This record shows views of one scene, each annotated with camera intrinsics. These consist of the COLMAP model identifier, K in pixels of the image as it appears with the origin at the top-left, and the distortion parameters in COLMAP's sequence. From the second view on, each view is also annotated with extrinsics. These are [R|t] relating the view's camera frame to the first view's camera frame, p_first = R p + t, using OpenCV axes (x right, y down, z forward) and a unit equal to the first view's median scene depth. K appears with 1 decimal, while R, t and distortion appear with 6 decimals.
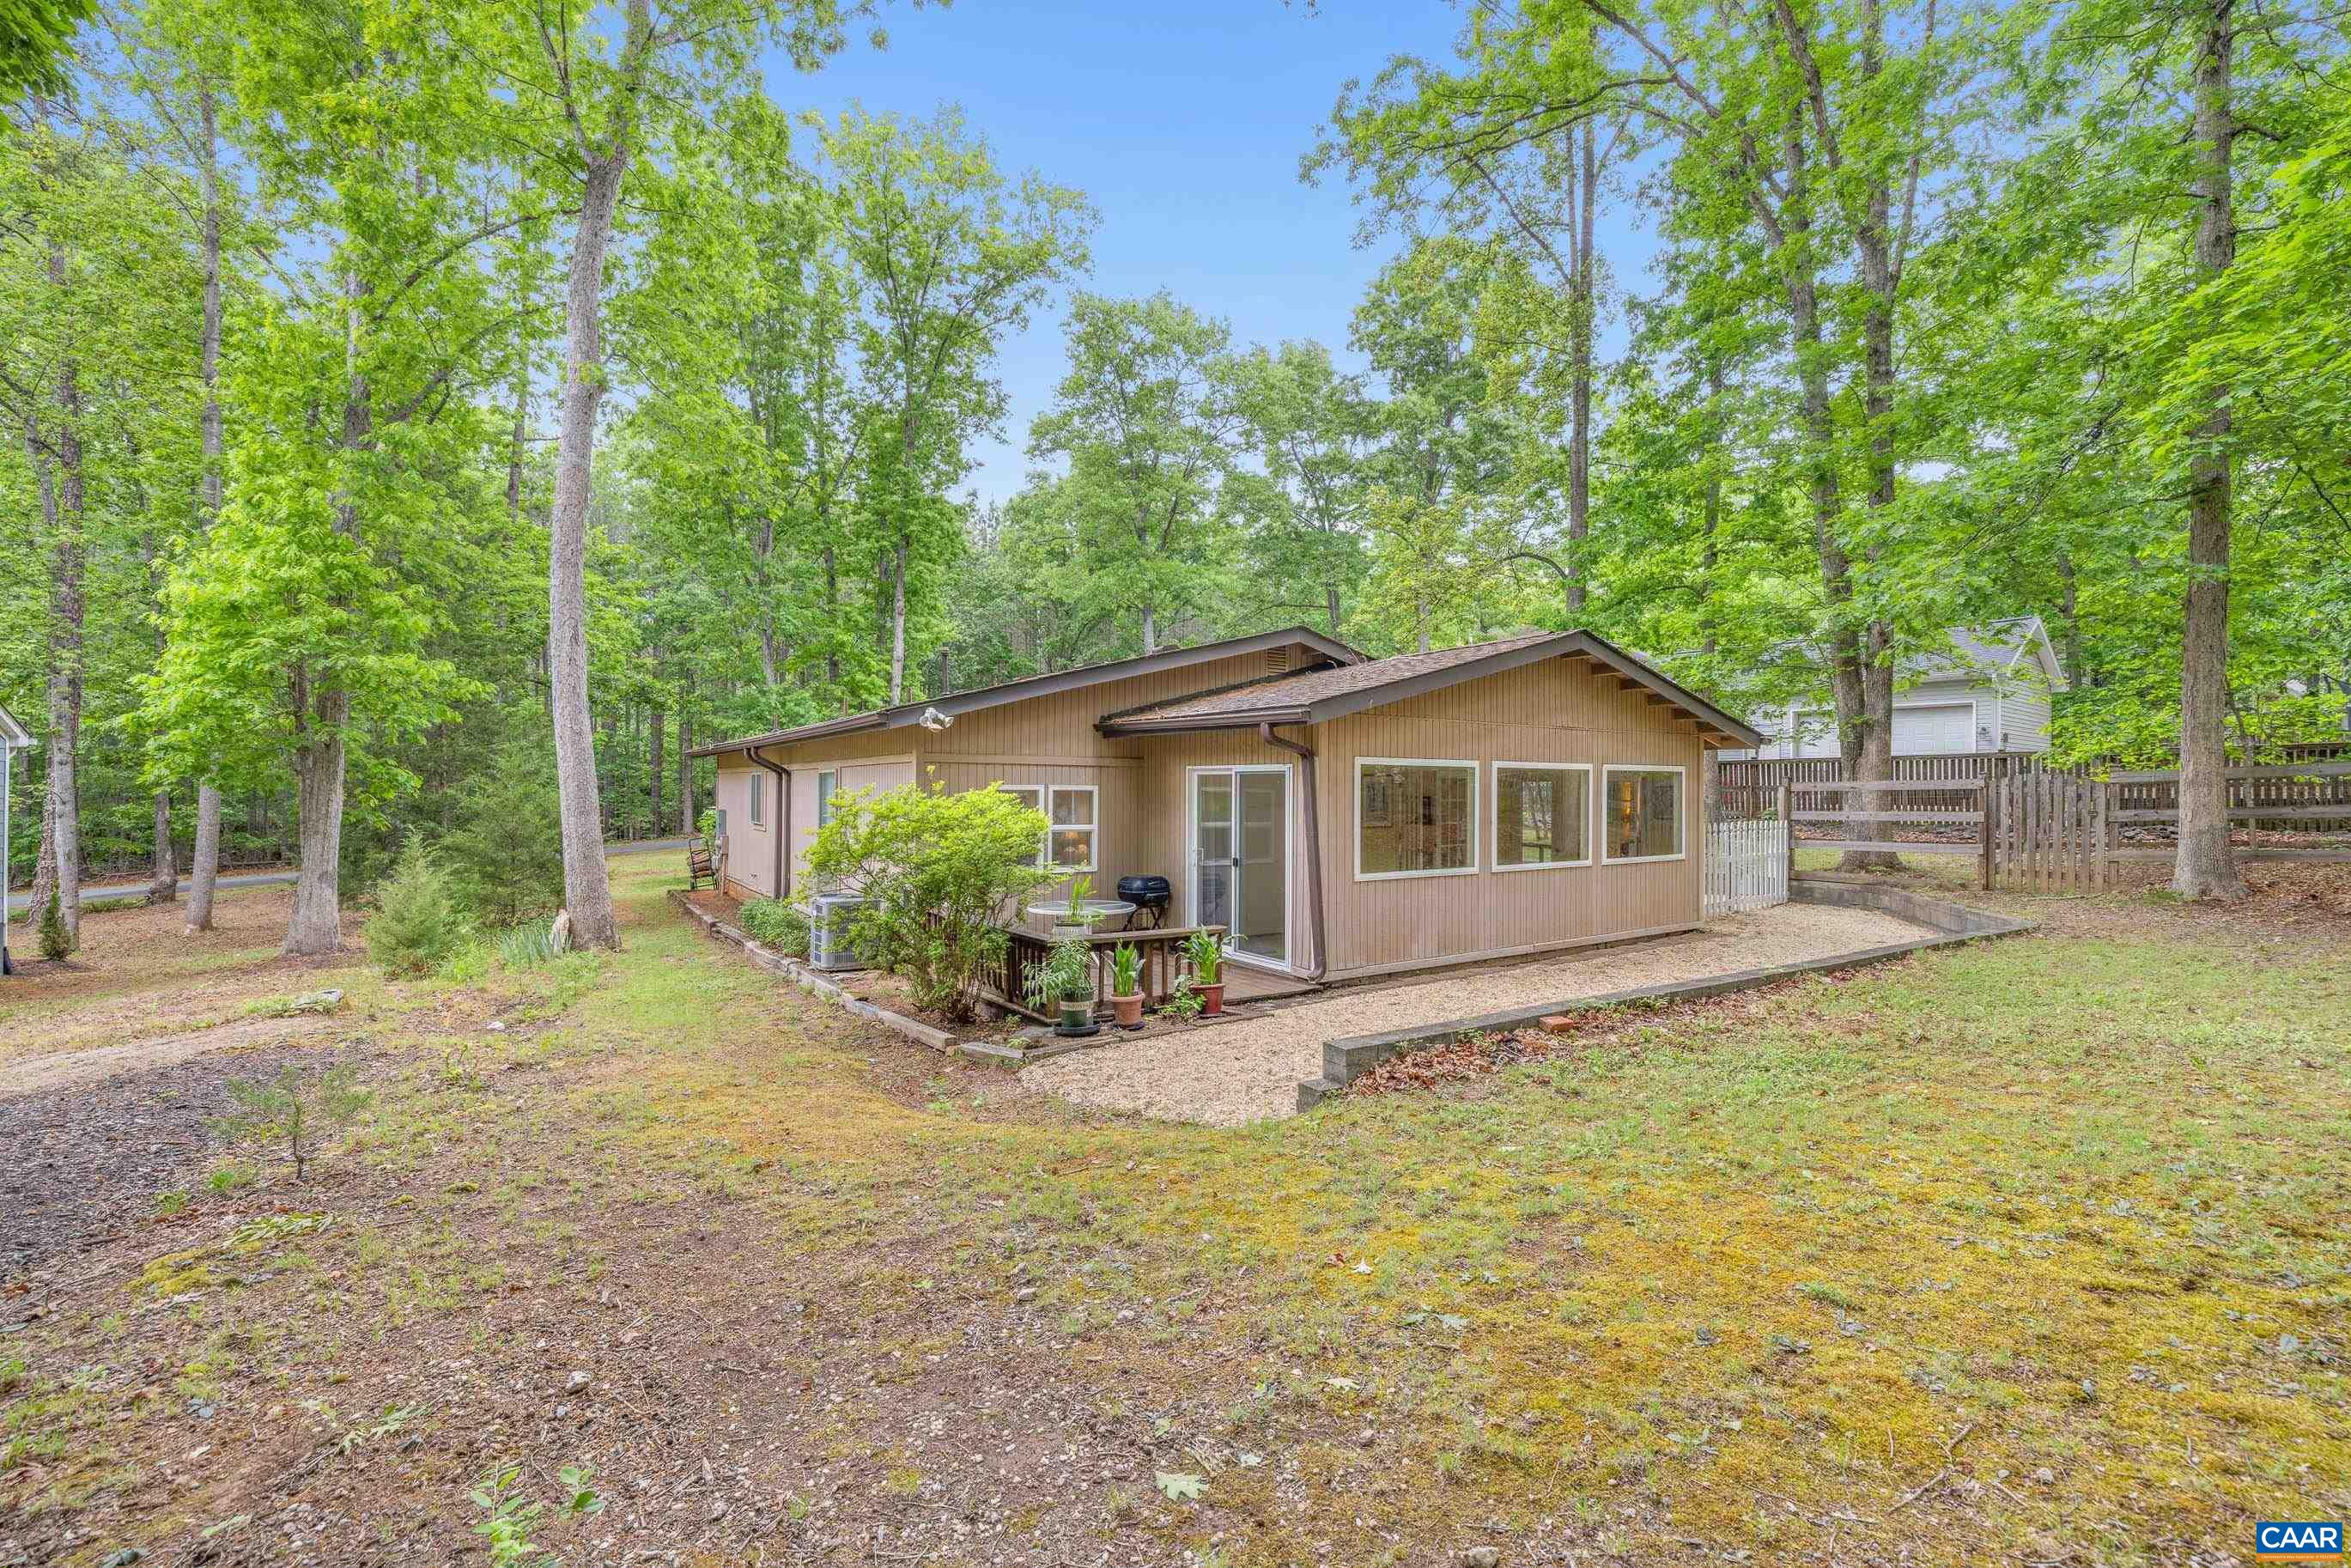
lens RADIAL K [[966.2, 0, 1186.5], [0, 966.2, 783.8], [0, 0, 1]] dist [0.004736, -0.000098]
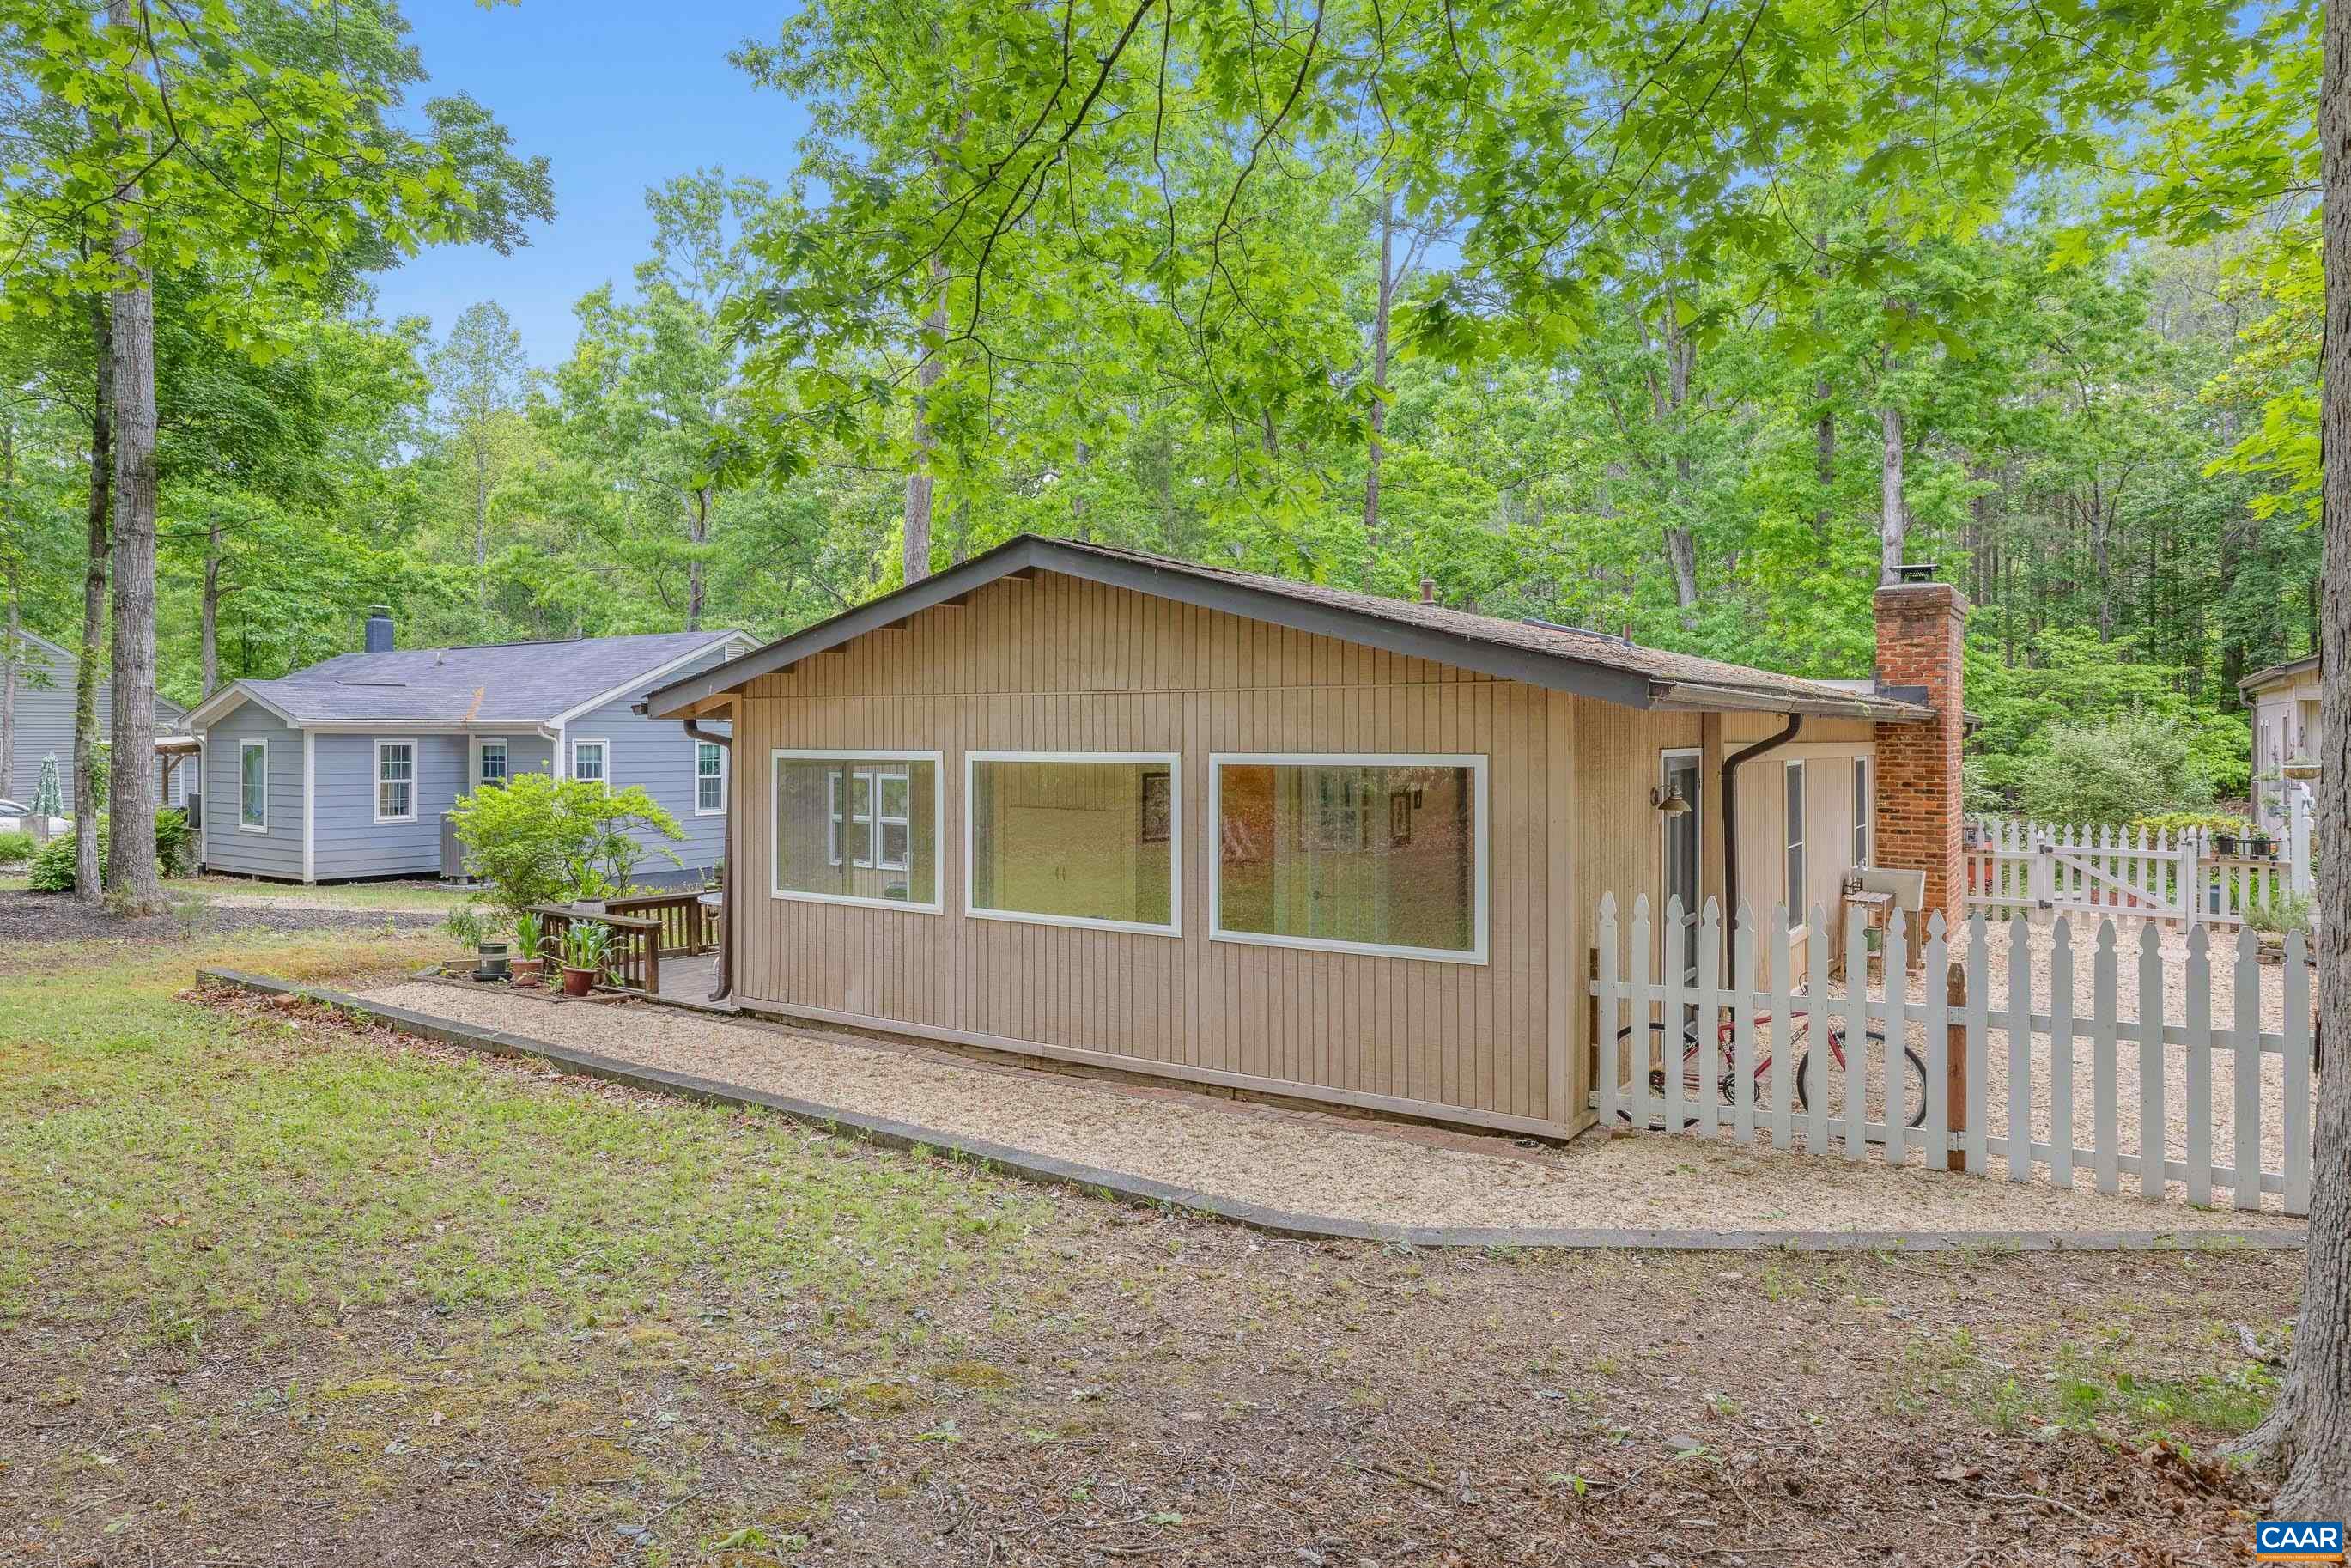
lens RADIAL K [[1477.6, 0, 1058.3], [0, 1477.6, 721.1], [0, 0, 1]] dist [0.000497, 0.001704]
pose [[0.337216, -0.013569, -0.941330, 1.202365], [0.005763, 0.999907, -0.012349, -0.028748], [0.941410, -0.001260, 0.337263, 0.654101]]
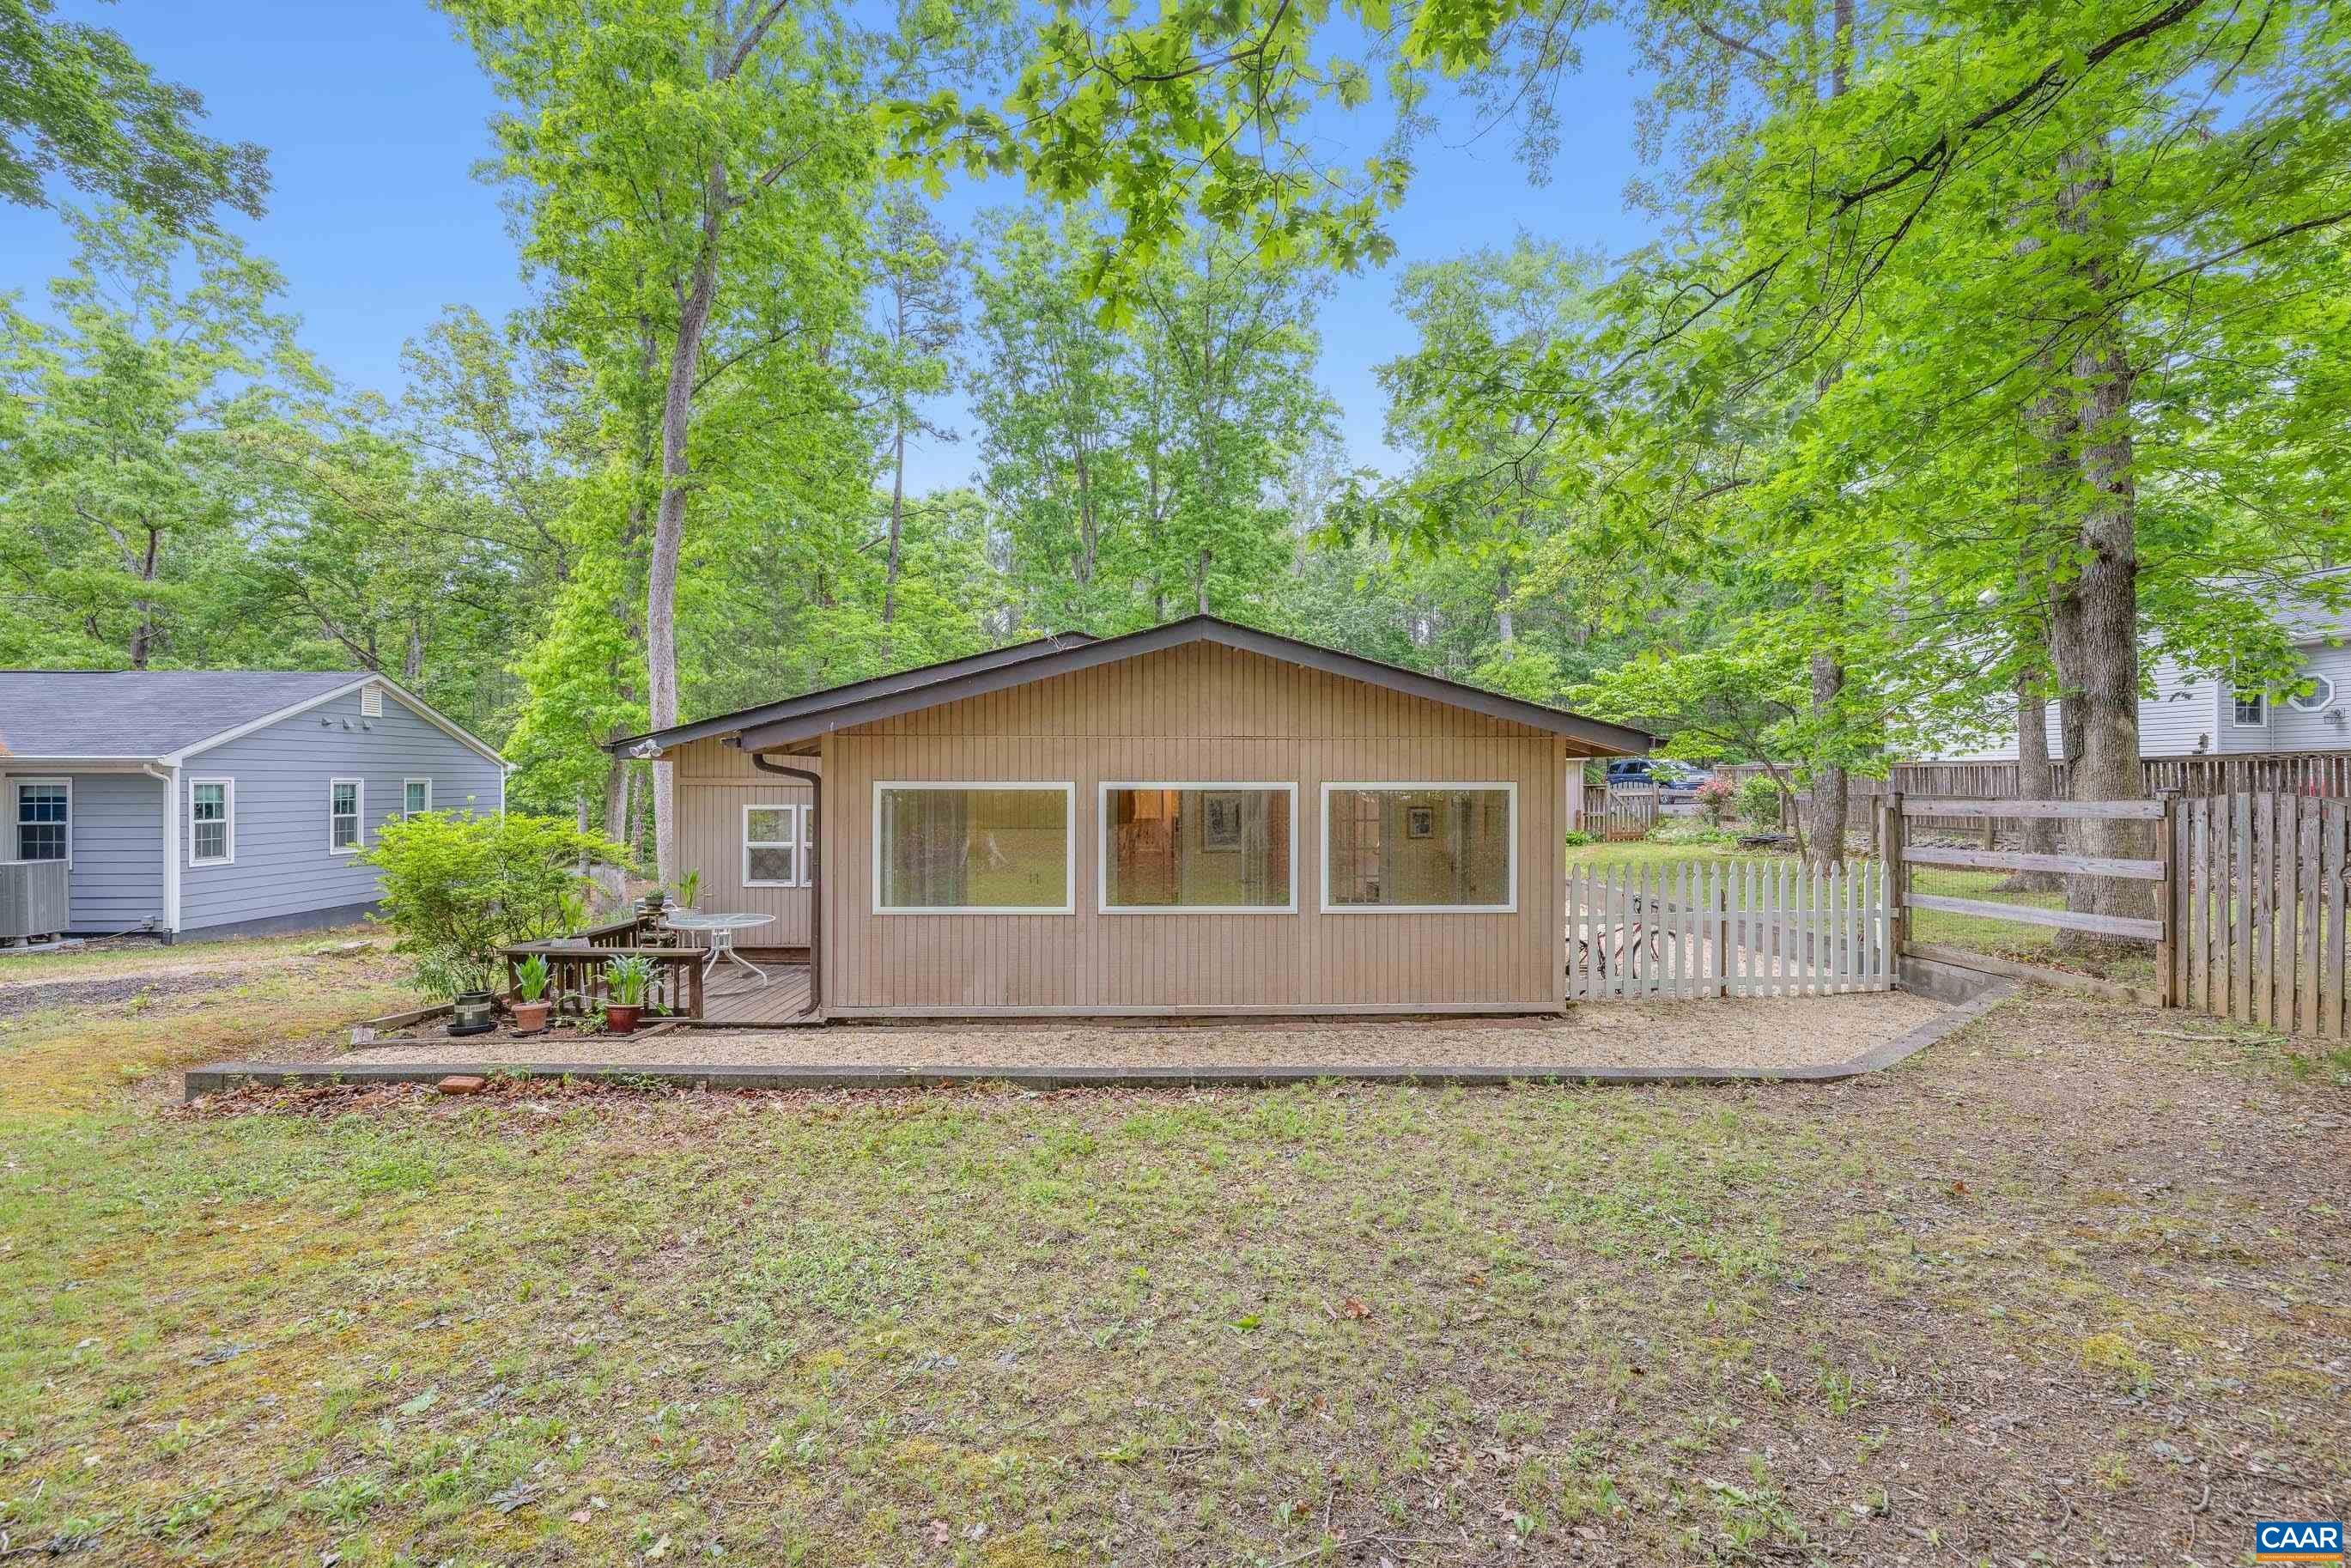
lens RADIAL K [[966.2, 0, 1185.7], [0, 966.2, 772.9], [0, 0, 1]] dist [0.004736, -0.000098]
pose [[0.849603, -0.008328, -0.527357, 0.759267], [0.004195, 0.999950, -0.009033, -0.021601], [0.527406, 0.005462, 0.849596, 0.294295]]
